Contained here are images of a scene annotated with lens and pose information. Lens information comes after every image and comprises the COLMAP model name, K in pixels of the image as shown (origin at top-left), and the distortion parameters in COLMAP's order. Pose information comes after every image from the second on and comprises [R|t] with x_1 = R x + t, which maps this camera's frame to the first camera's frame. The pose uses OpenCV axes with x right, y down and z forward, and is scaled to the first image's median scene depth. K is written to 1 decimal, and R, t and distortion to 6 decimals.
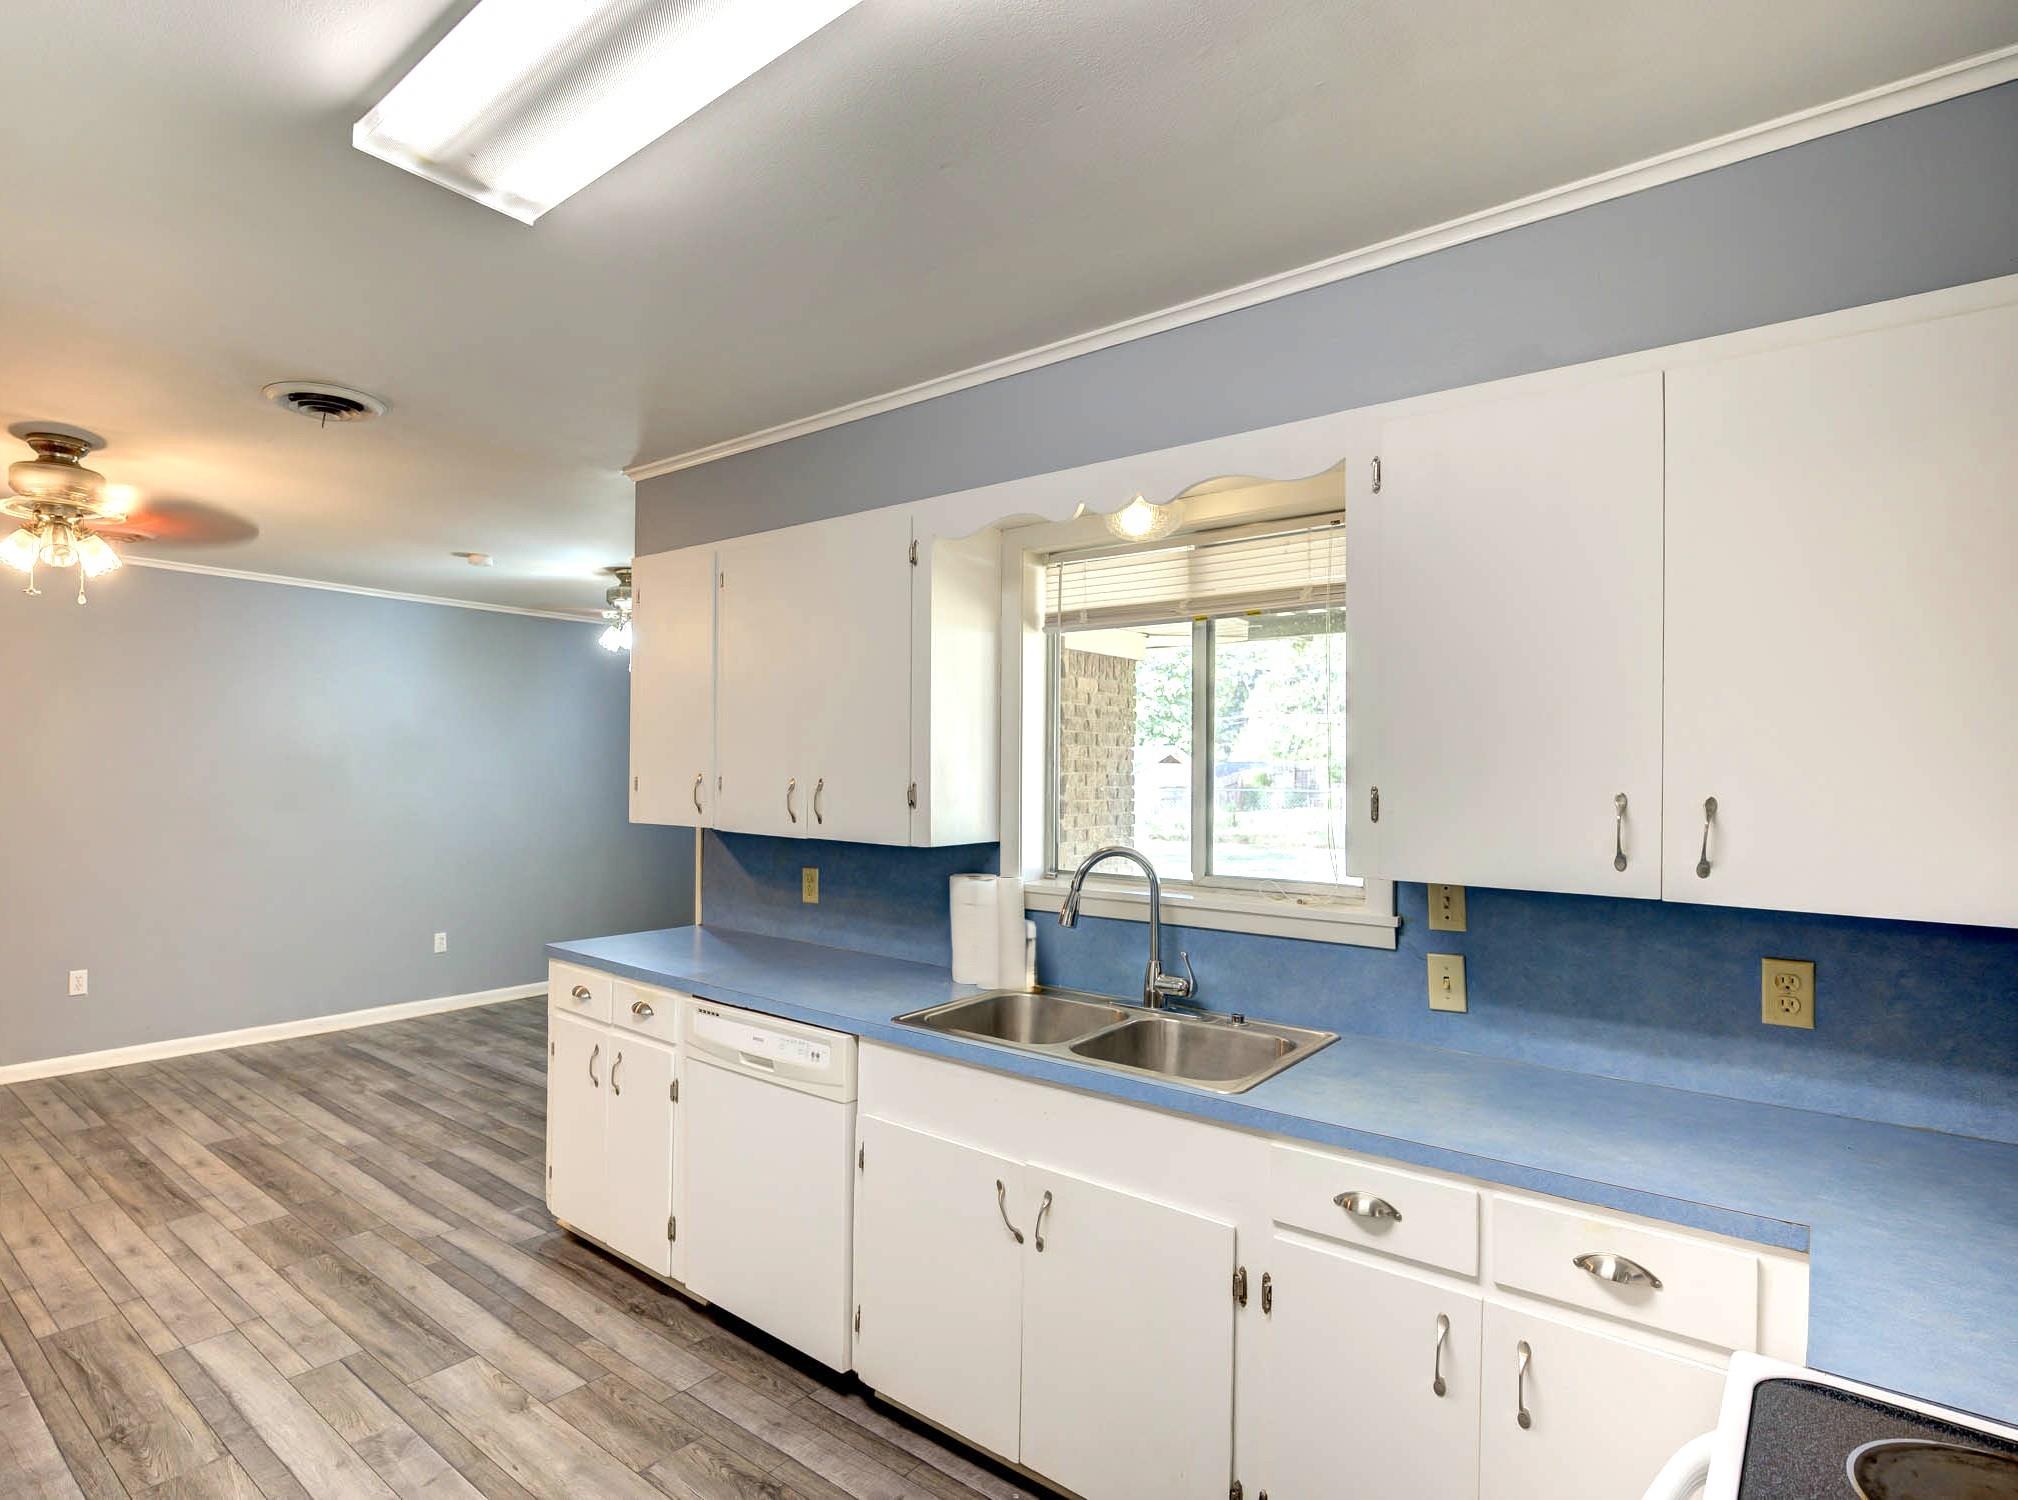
lens RADIAL K [[1056.1, 0, 1006.1], [0, 1056.1, 761.9], [0, 0, 1]] dist [-0.002915, -0.001687]
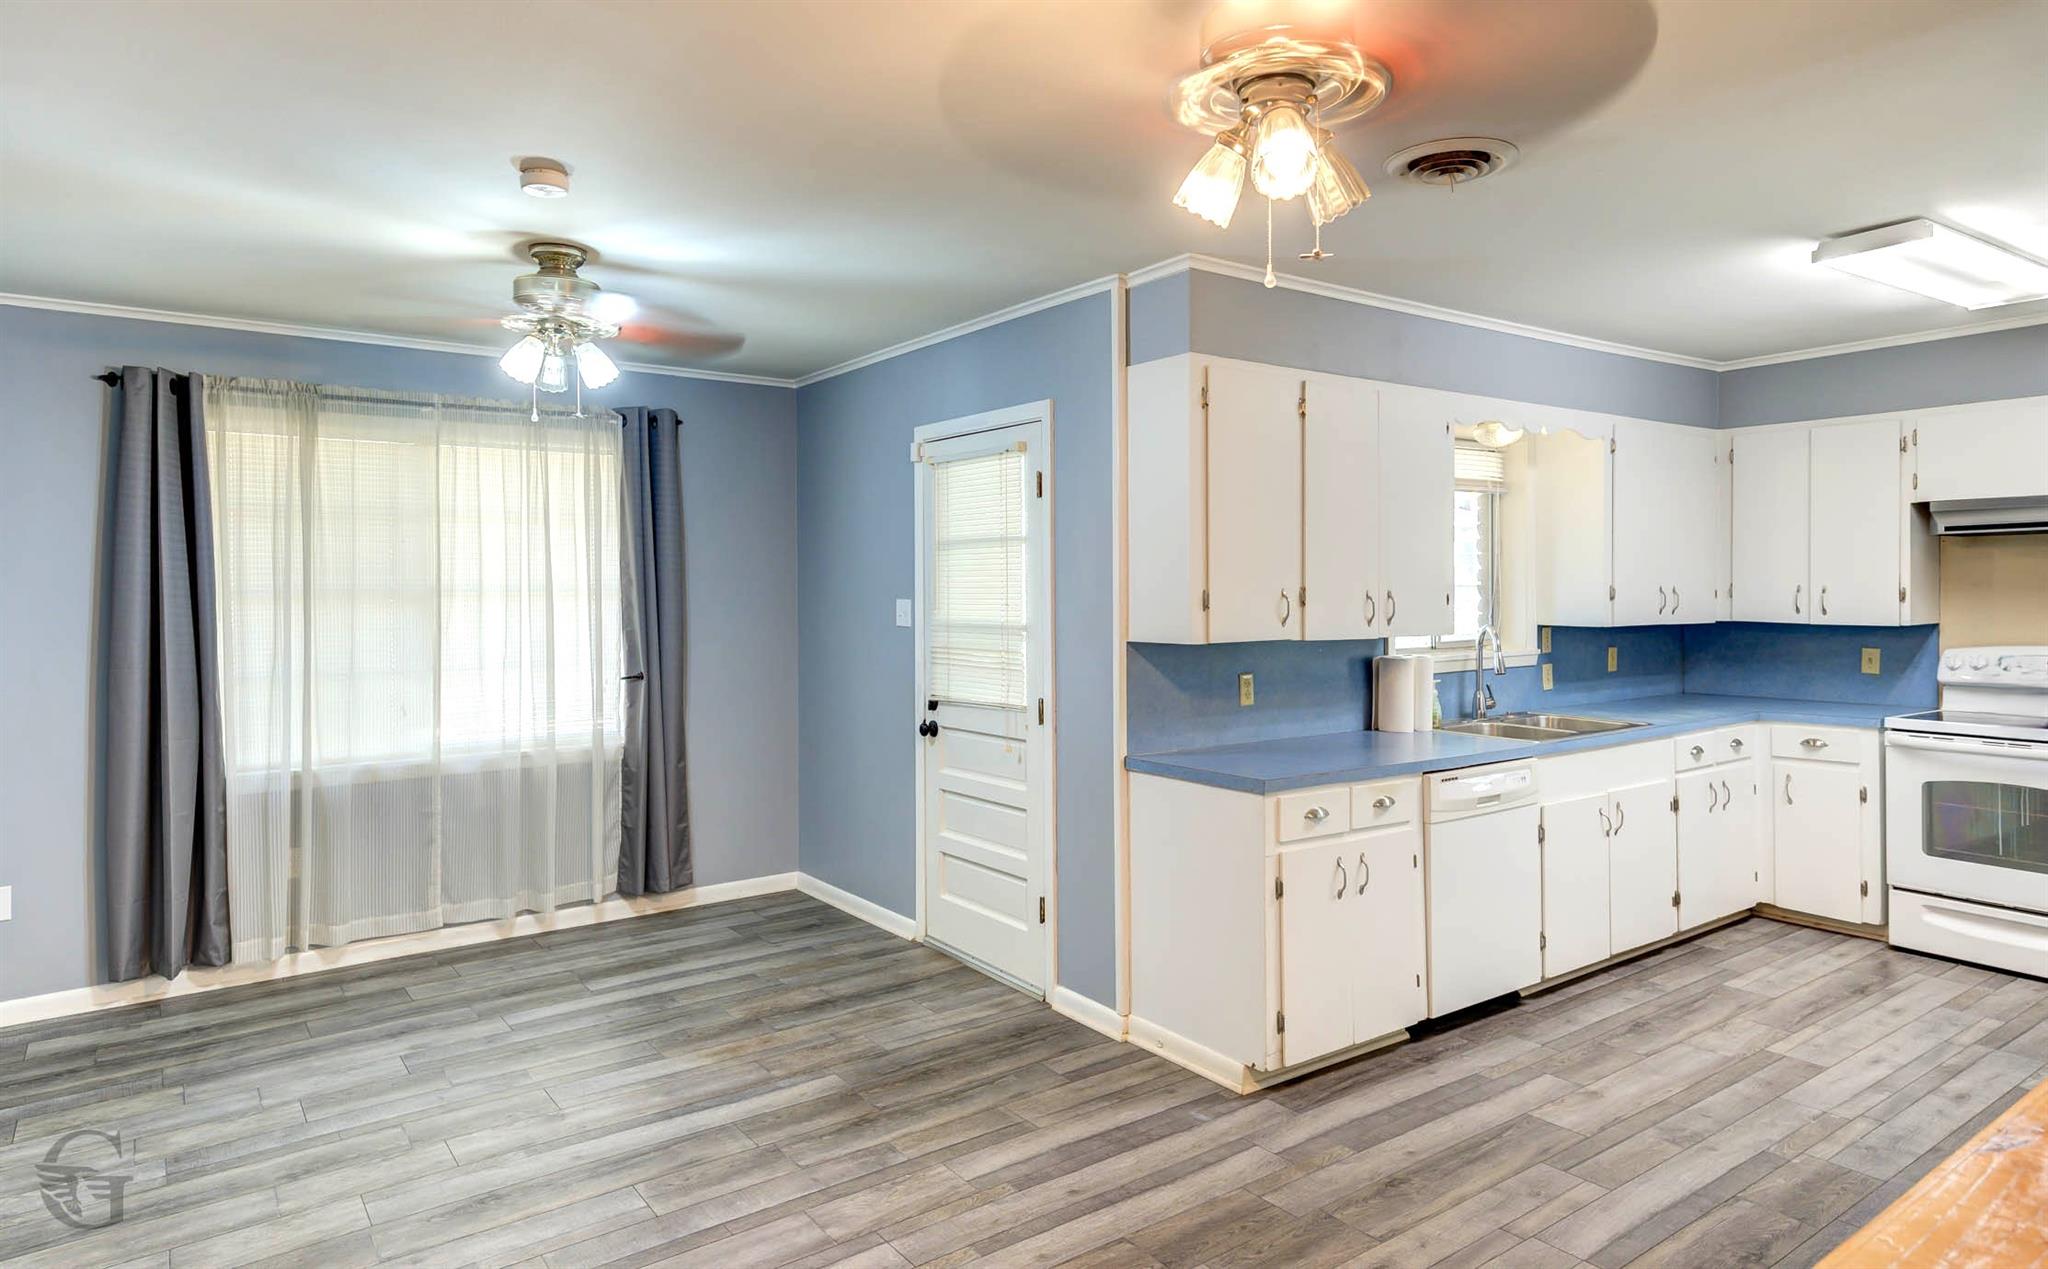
lens RADIAL K [[1162.1, 0, 960.0], [0, 1162.1, 593.5], [0, 0, 1]] dist [0.022889, 0.000928]
pose [[0.292645, -0.017217, 0.956066, -1.547766], [0.005937, 0.999851, 0.016188, -0.004592], [-0.956203, 0.000939, 0.292704, 1.014128]]
